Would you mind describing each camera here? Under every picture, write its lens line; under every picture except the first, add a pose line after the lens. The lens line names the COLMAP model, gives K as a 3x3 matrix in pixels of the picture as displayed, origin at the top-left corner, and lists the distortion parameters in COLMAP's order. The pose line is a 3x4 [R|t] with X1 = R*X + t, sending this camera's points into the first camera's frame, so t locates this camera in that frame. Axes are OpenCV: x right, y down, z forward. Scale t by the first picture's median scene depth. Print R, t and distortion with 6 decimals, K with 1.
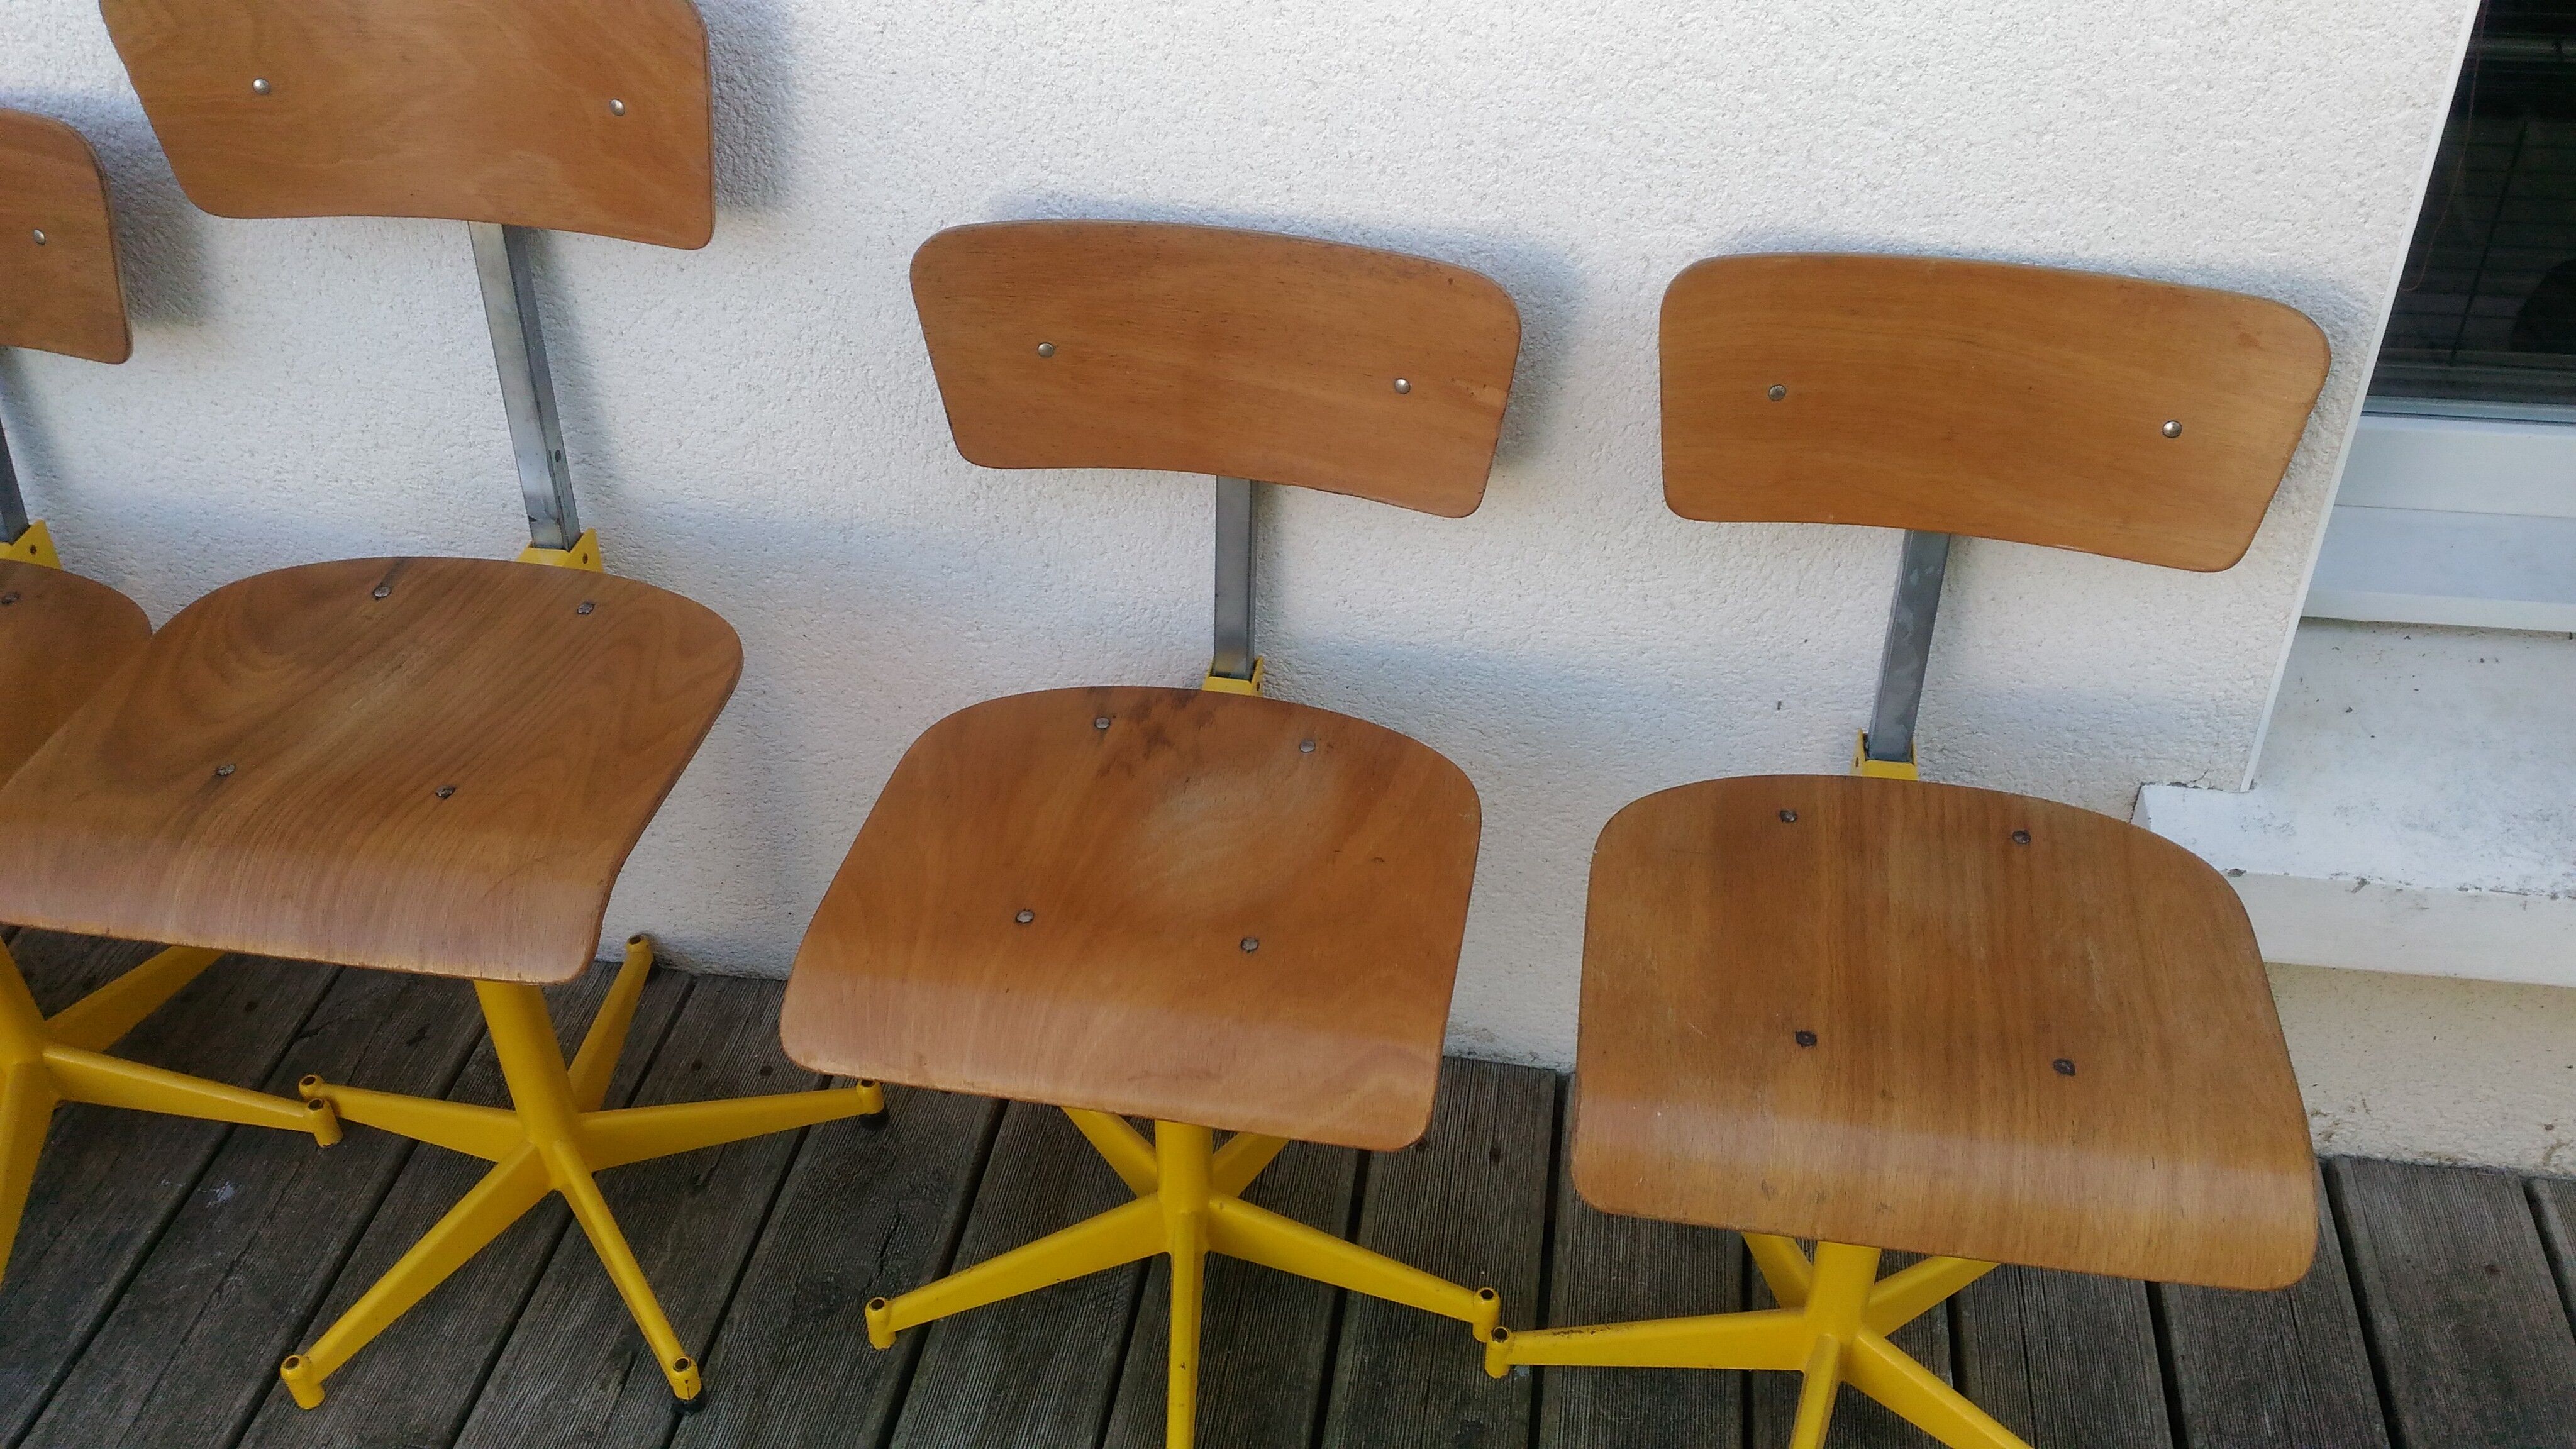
lens RADIAL K [[2139.0, 0, 1330.7], [0, 2139.0, 721.5], [0, 0, 1]] dist [0.140884, -0.296115]
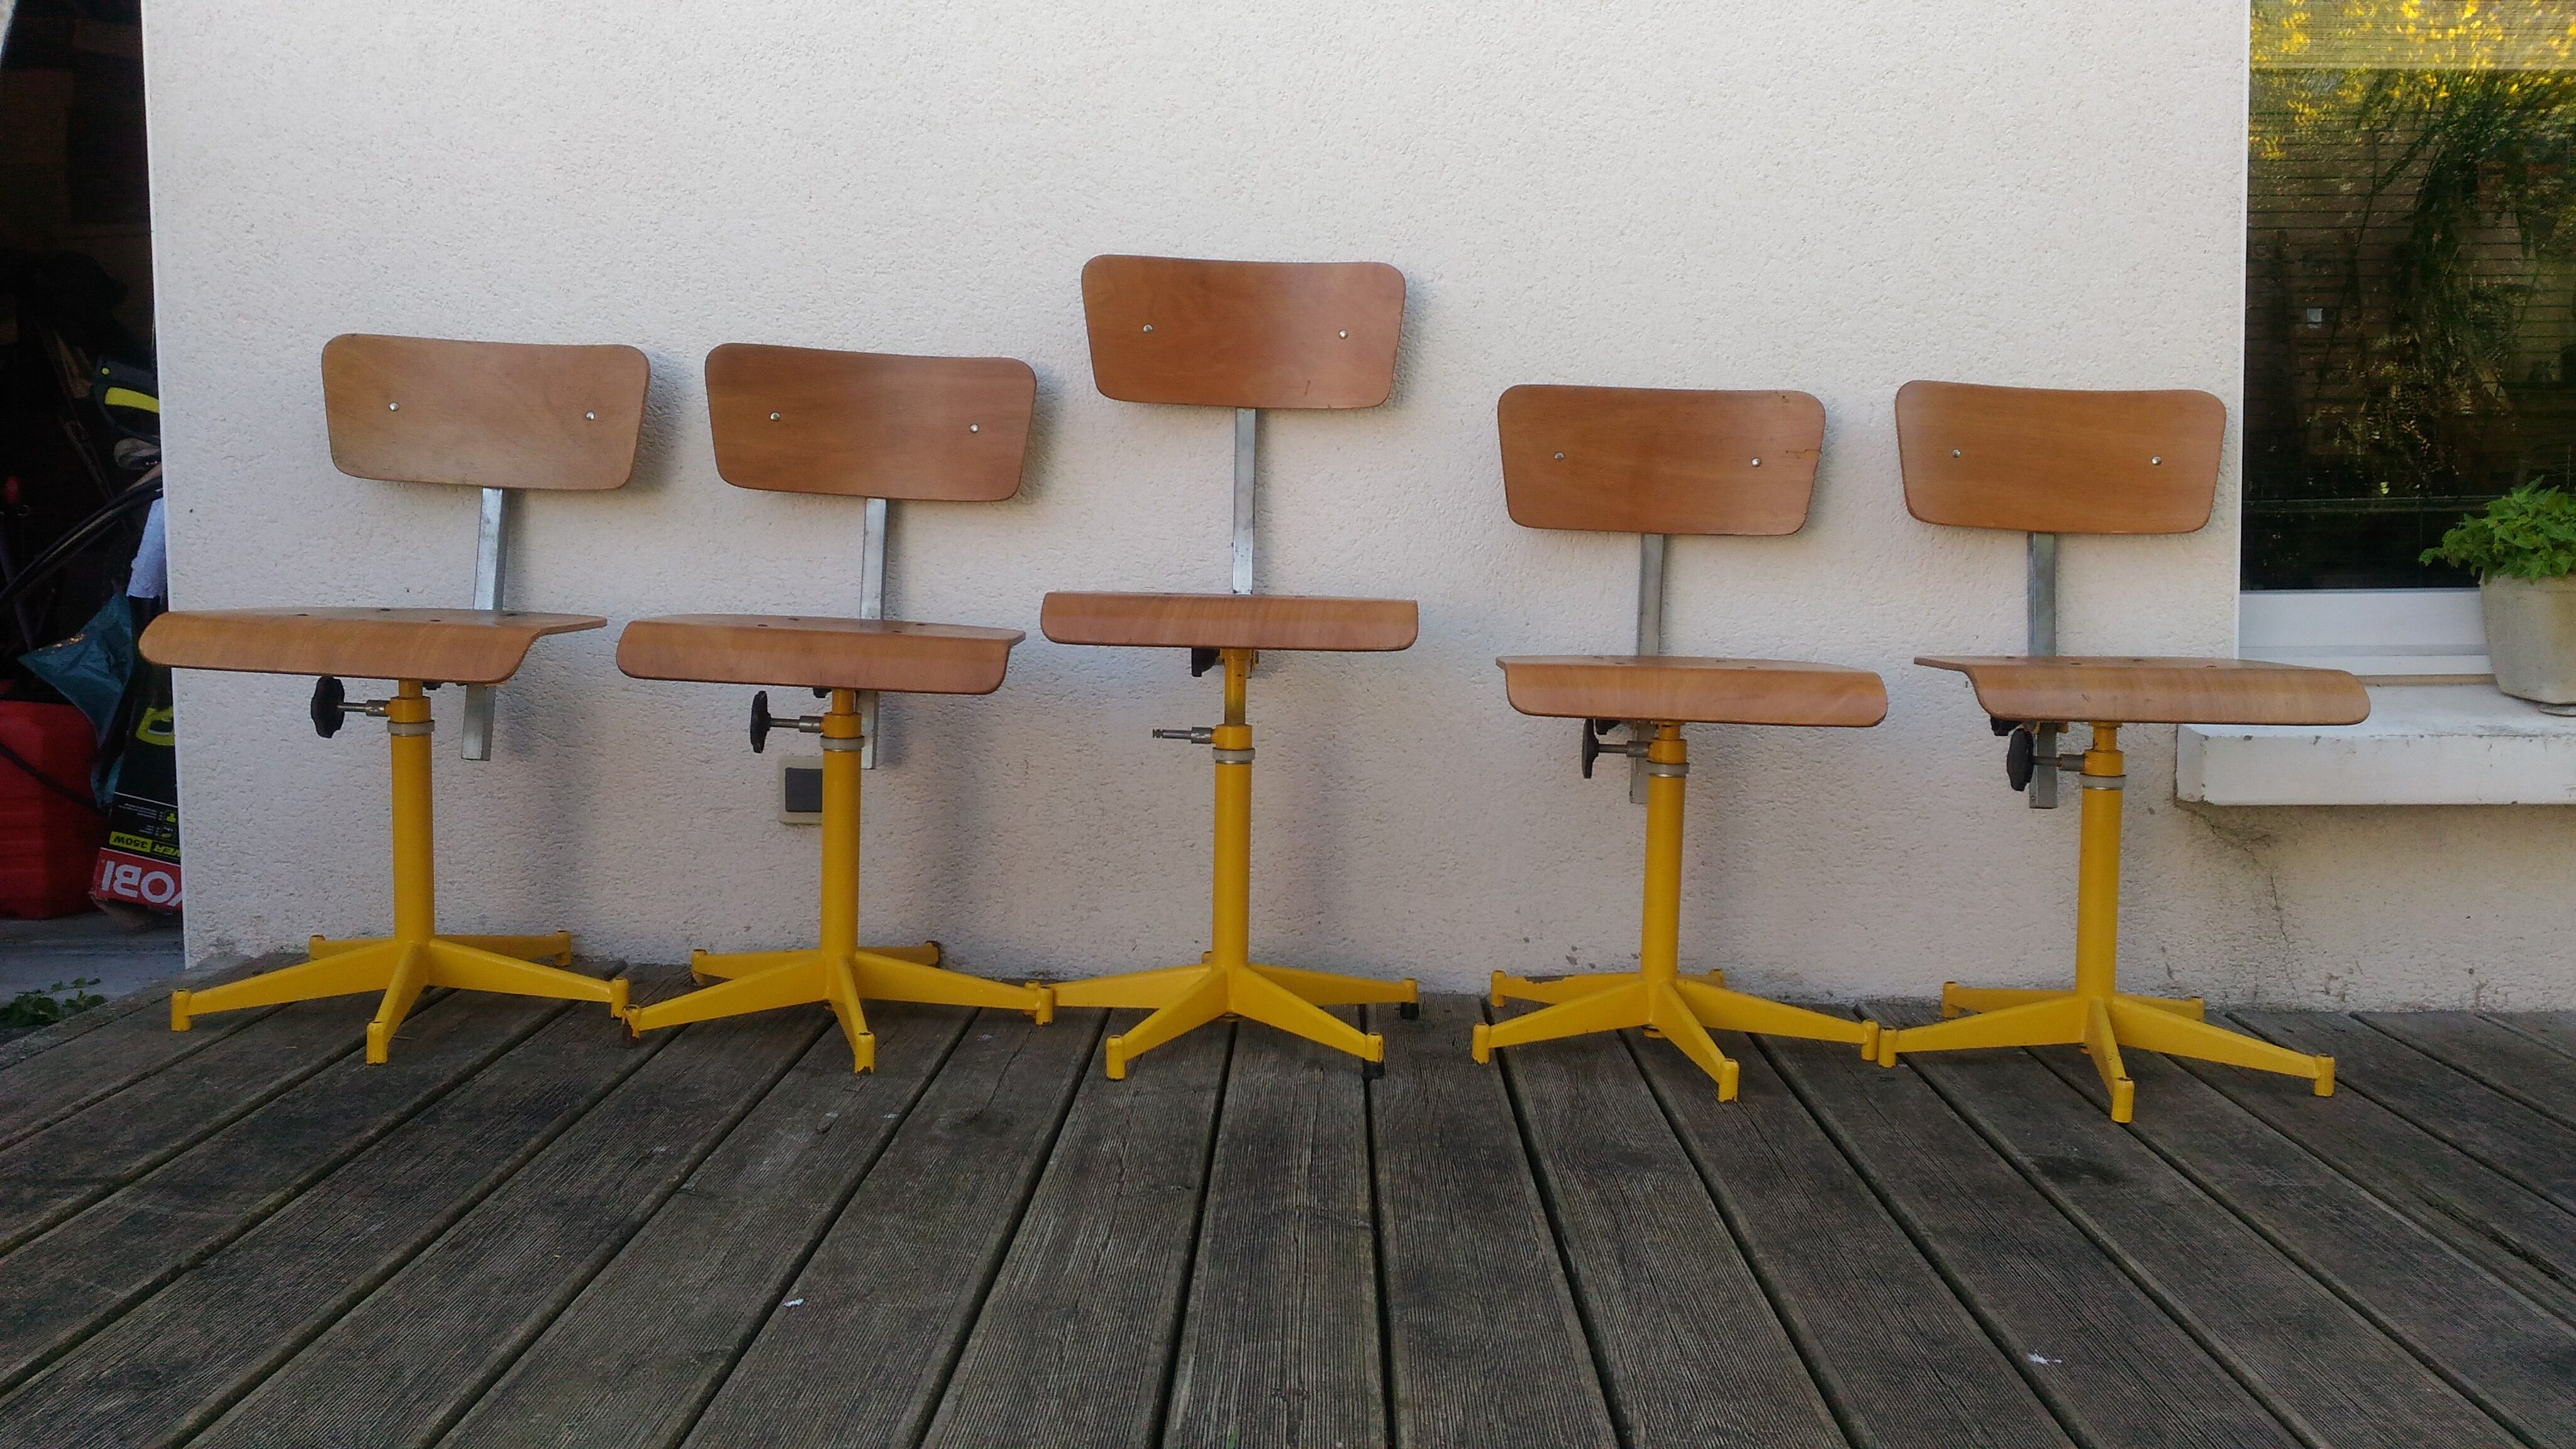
lens RADIAL K [[2139.0, 0, 1330.7], [0, 2139.0, 721.5], [0, 0, 1]] dist [0.140884, -0.296115]
pose [[0.989199, 0.001312, 0.146574, -0.590108], [0.078906, 0.837943, -0.540023, 0.985623], [-0.123529, 0.545756, 0.828789, -0.372135]]
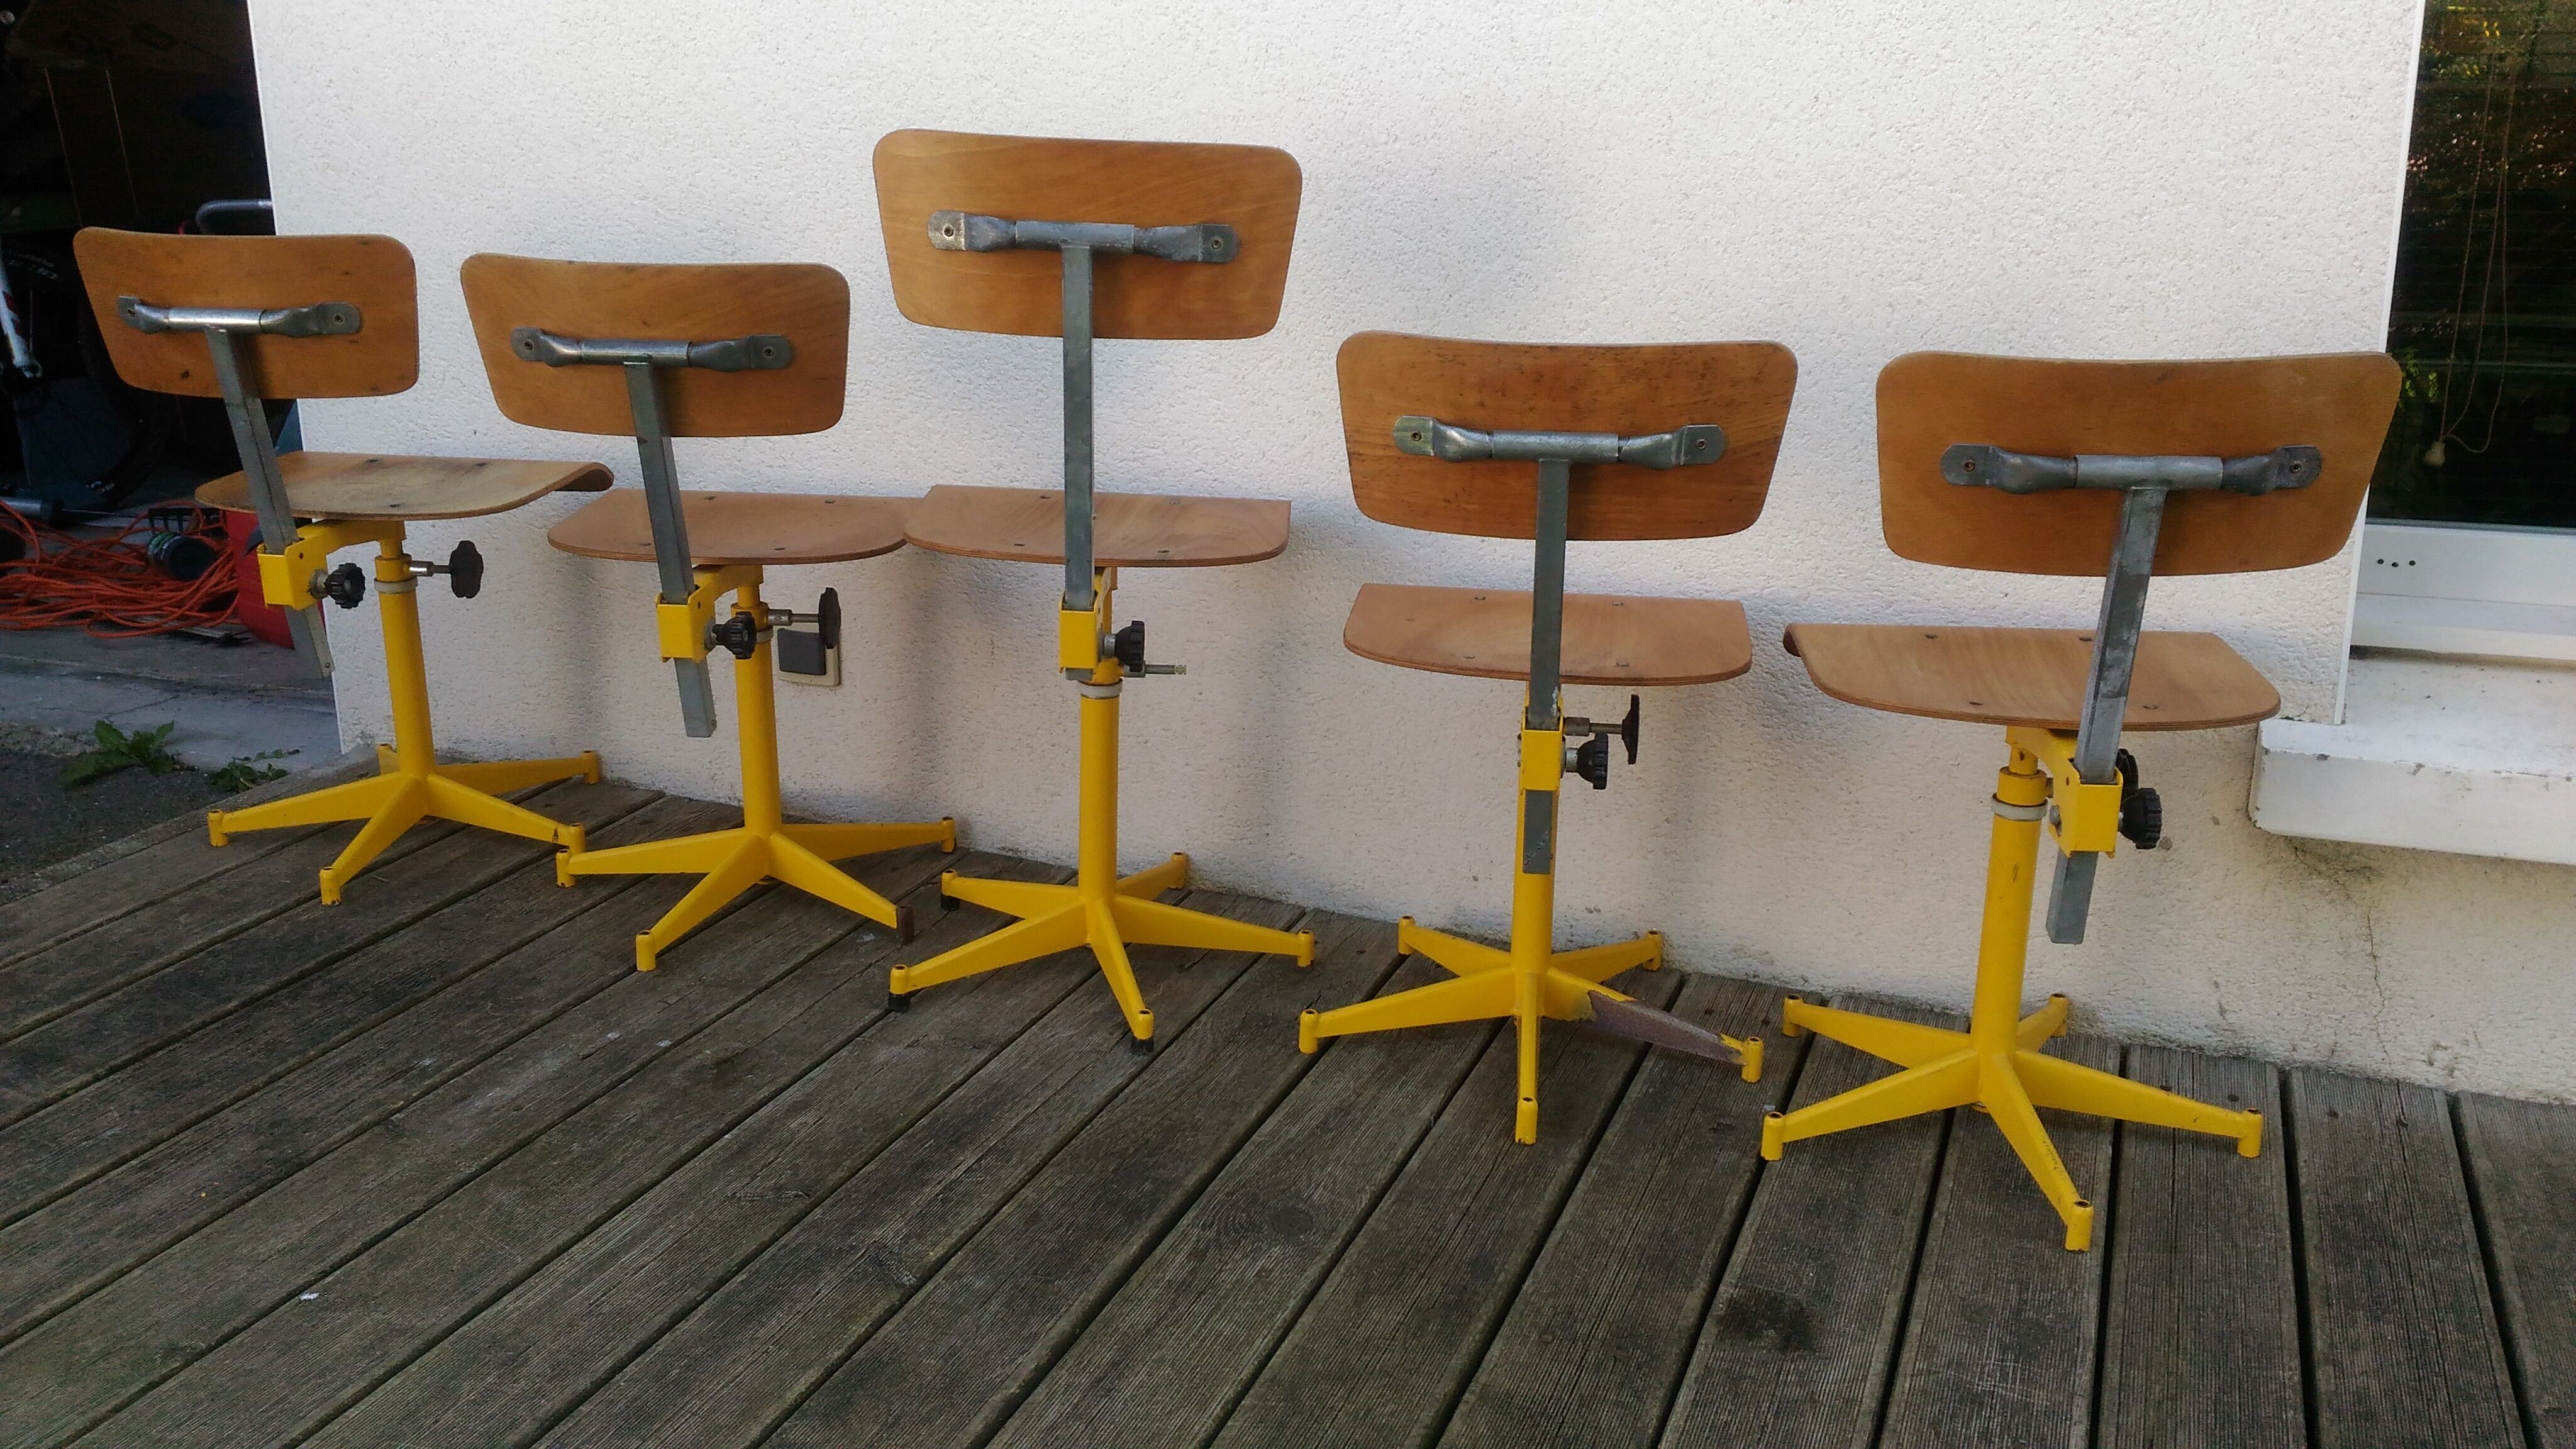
lens RADIAL K [[2156.0, 0, 1329.3], [0, 2156.0, 723.7], [0, 0, 1]] dist [0.116815, -0.245725]
pose [[0.976617, 0.074583, -0.201636, 0.085022], [-0.143757, 0.923928, -0.354530, 0.661983], [0.159856, 0.375226, 0.913045, -0.387129]]
